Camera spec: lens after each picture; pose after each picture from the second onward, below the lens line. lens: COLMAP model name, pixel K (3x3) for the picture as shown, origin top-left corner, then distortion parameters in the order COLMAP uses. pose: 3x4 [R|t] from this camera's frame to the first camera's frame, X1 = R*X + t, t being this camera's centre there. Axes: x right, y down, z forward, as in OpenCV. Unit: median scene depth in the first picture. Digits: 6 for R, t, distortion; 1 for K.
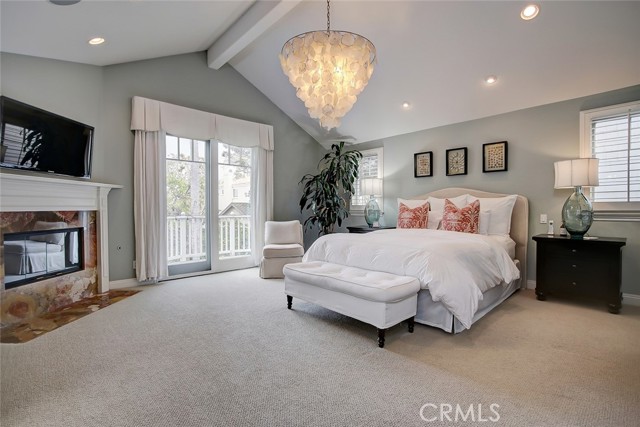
lens RADIAL K [[298.2, 0, 318.5], [0, 298.2, 211.3], [0, 0, 1]] dist [-0.011145, 0.001102]
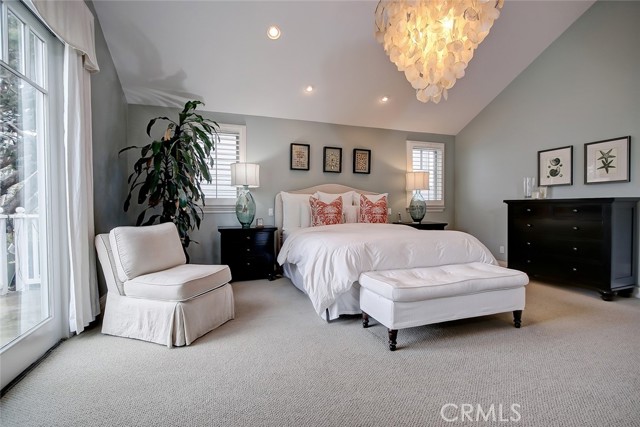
lens RADIAL K [[298.2, 0, 320.5], [0, 298.2, 211.5], [0, 0, 1]] dist [-0.011145, 0.001102]
pose [[0.381284, -0.018137, 0.924280, -0.606413], [0.004953, 0.999833, 0.017577, 0.000380], [-0.924445, -0.002124, 0.381310, 0.699121]]
